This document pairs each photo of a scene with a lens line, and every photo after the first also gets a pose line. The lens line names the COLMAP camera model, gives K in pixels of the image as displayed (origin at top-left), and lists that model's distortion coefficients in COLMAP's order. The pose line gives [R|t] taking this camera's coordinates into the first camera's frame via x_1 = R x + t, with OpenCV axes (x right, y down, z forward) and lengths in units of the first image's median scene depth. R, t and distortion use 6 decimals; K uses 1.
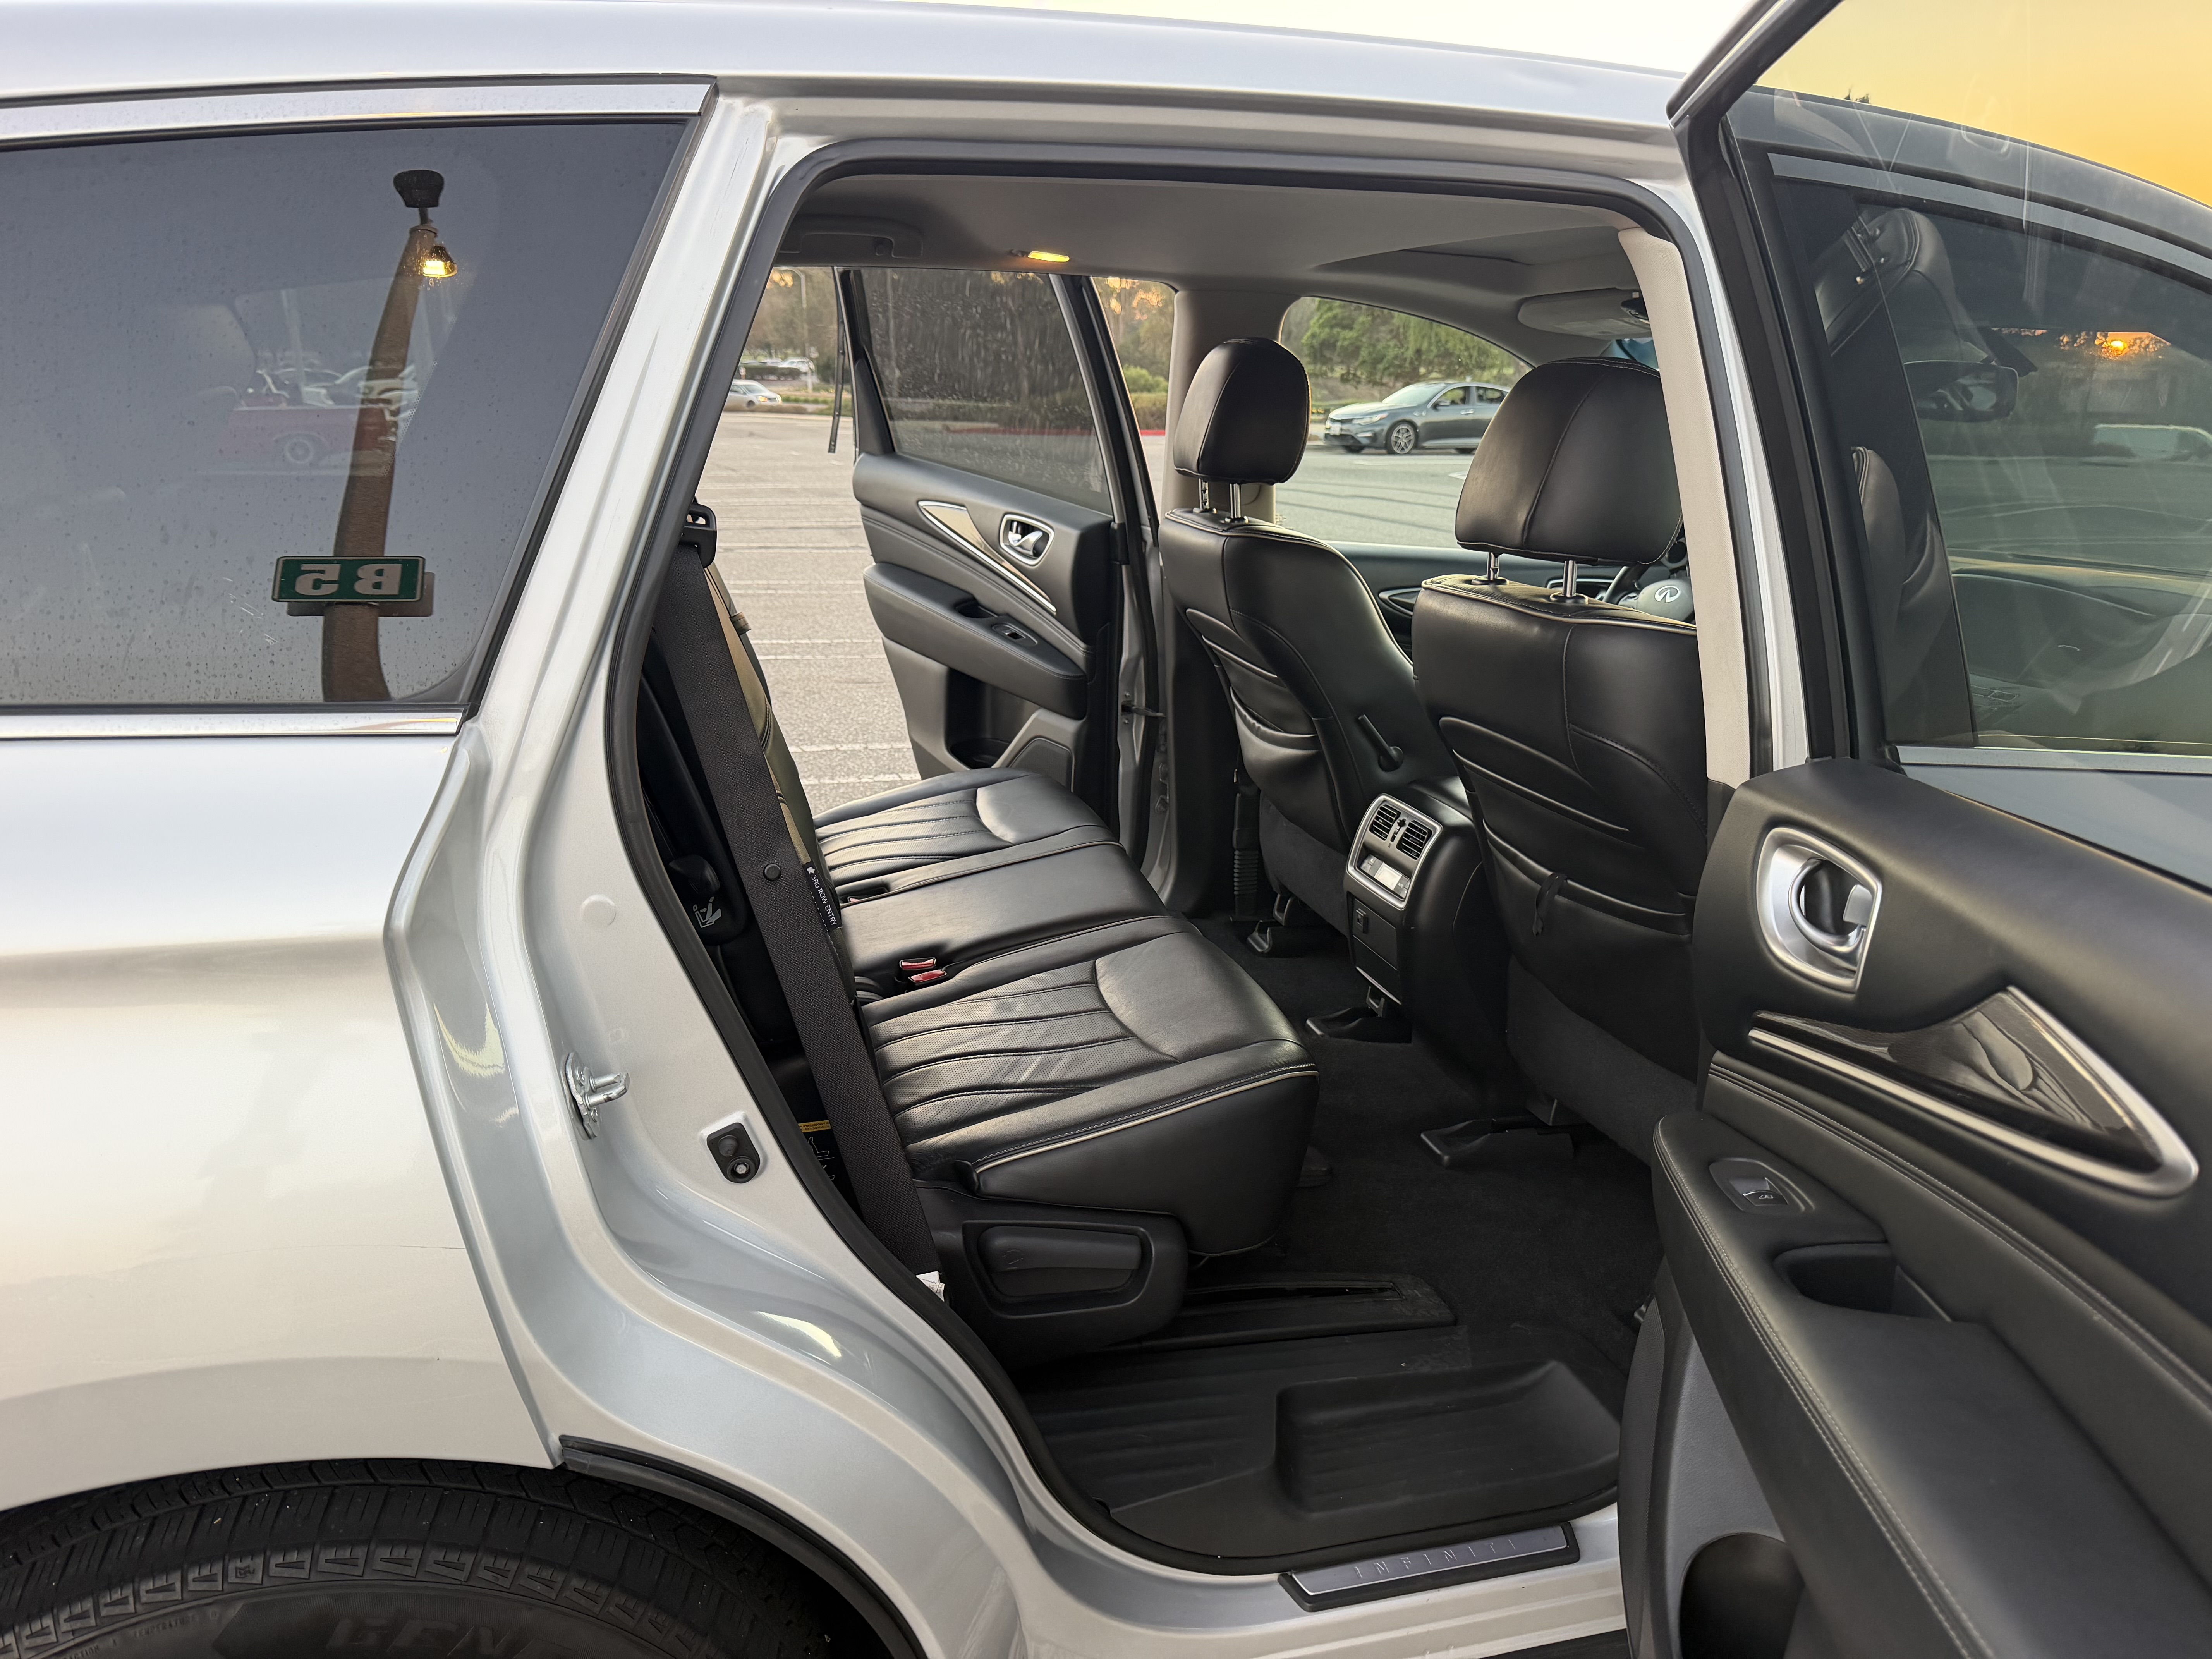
lens RADIAL K [[1569.4, 0, 1106.0], [0, 1569.4, 829.5], [0, 0, 1]] dist [0.002937, -0.008163]
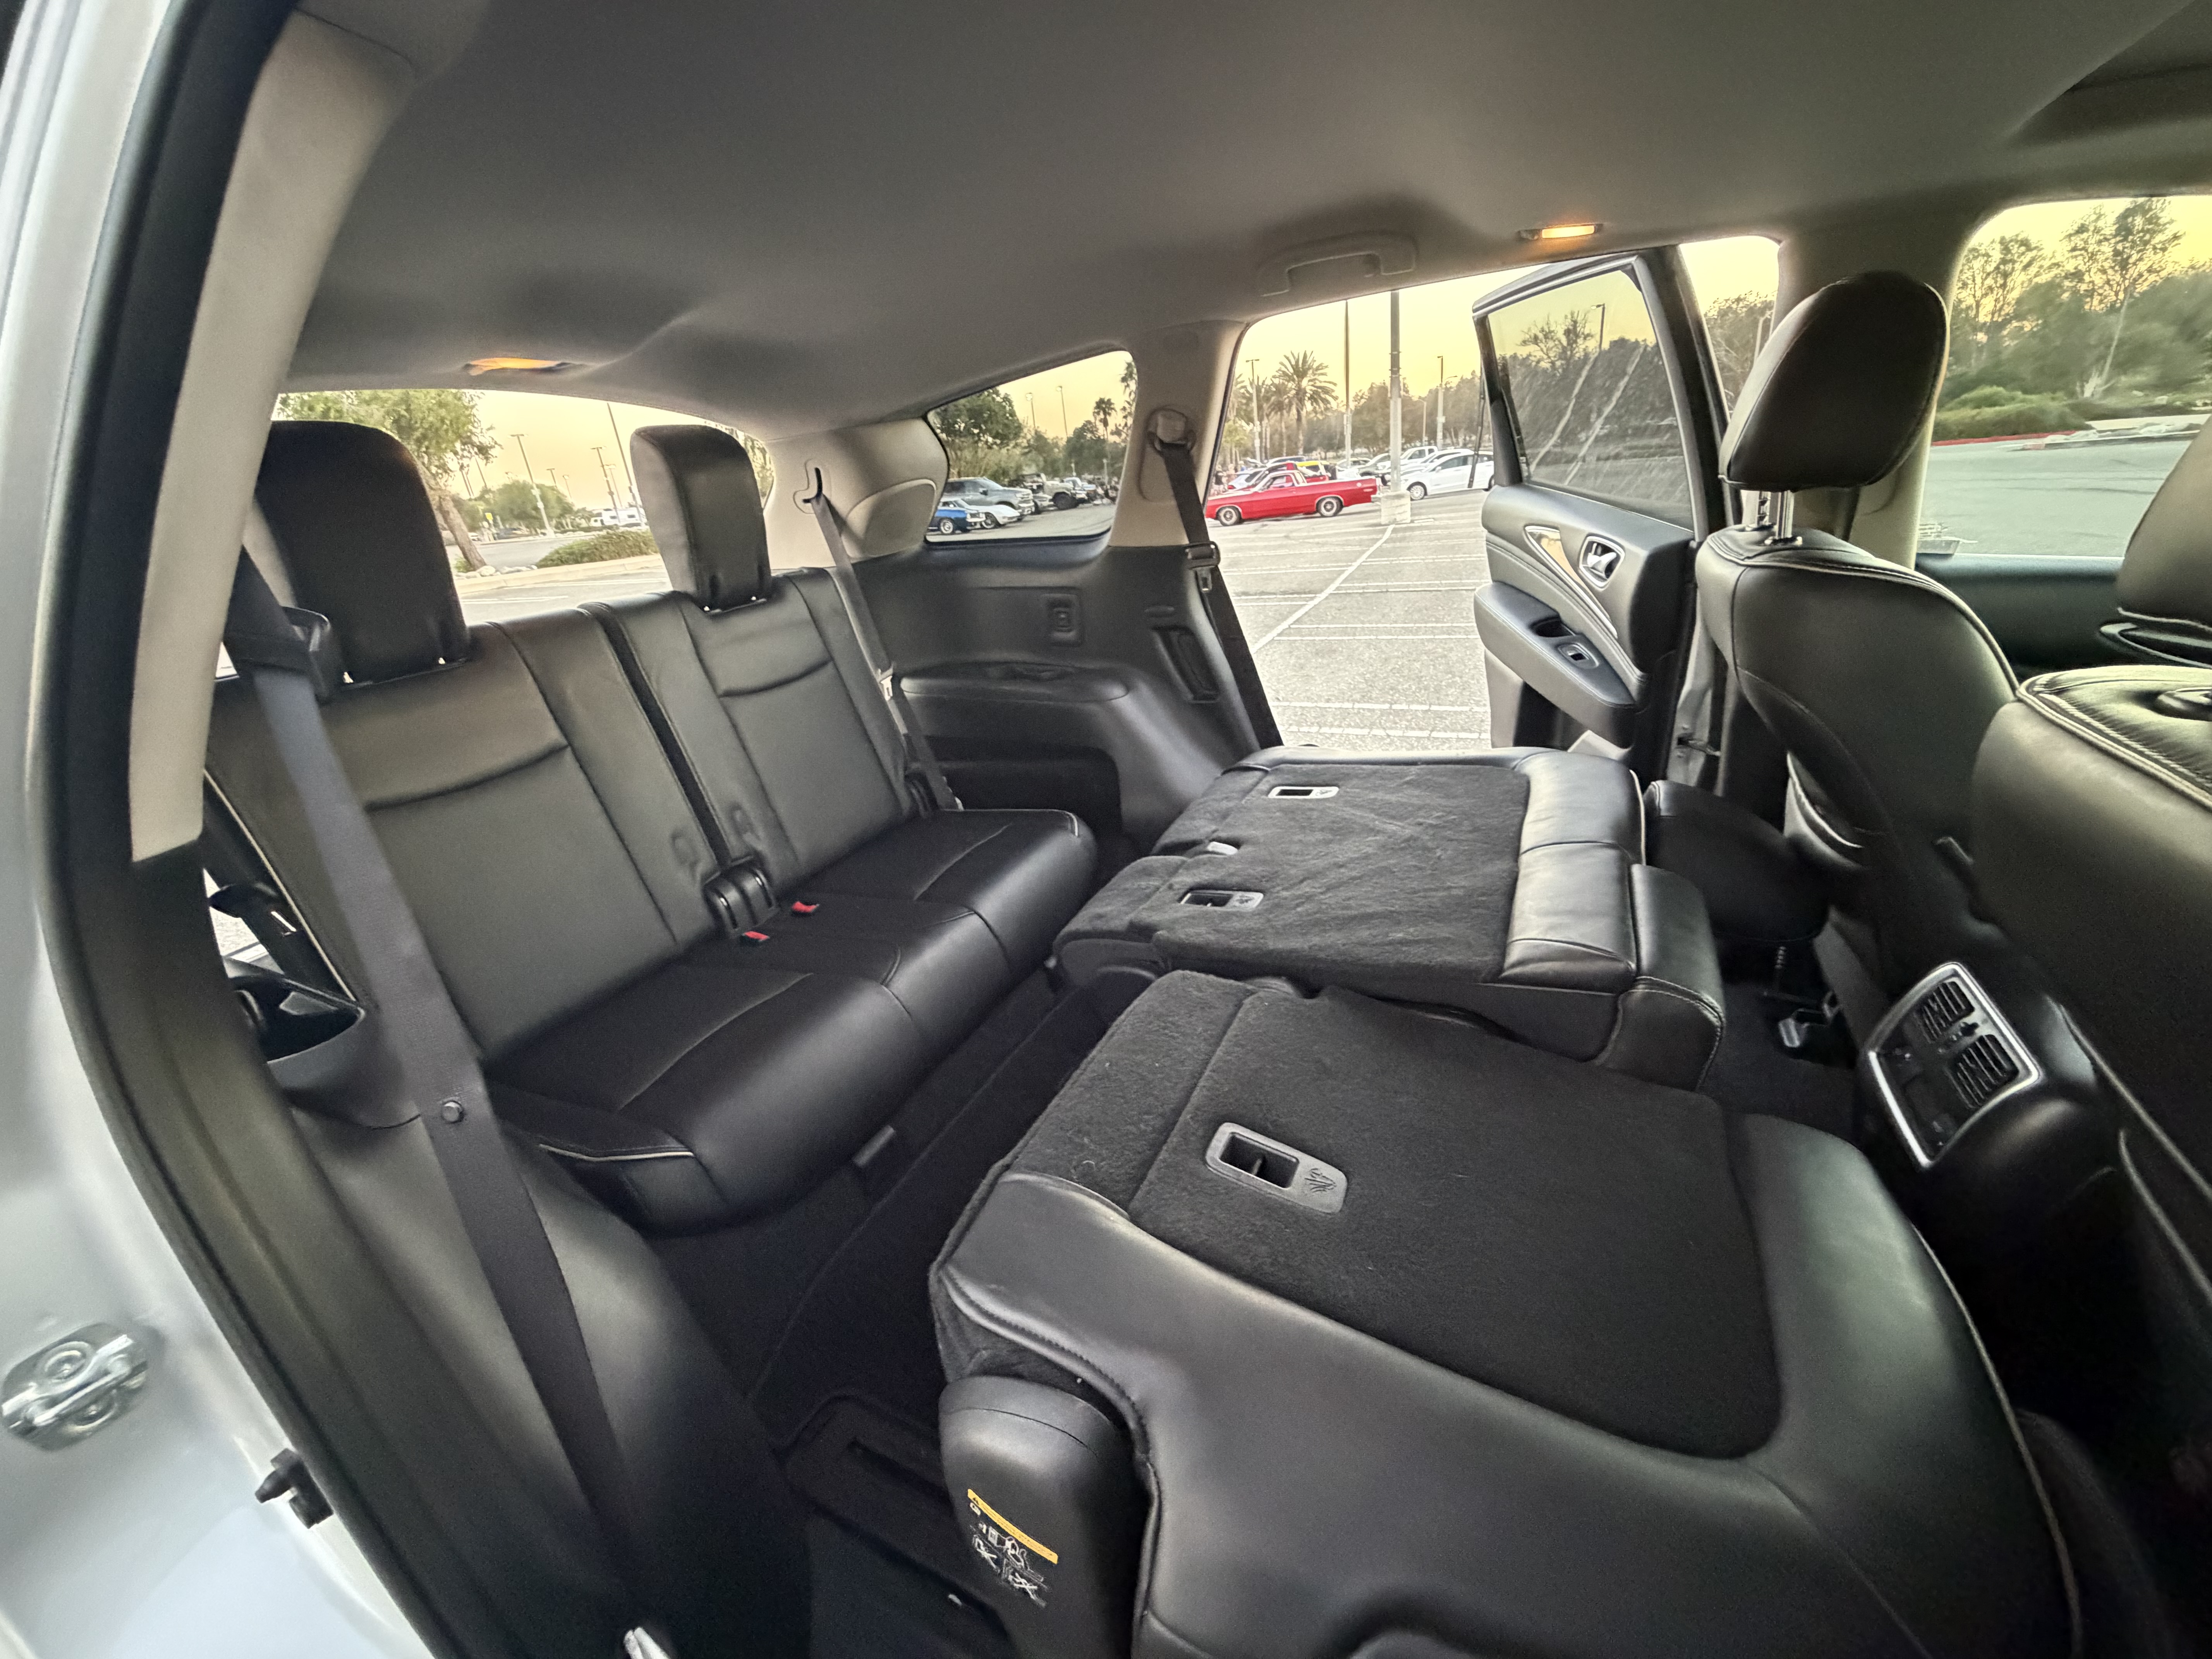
lens RADIAL K [[871.2, 0, 1101.1], [0, 871.2, 815.8], [0, 0, 1]] dist [-0.000183, -0.000035]
pose [[0.734453, 0.162623, -0.658888, 0.108926], [-0.084802, 0.985248, 0.148646, -0.081240], [0.673341, -0.053299, 0.737409, 0.371068]]
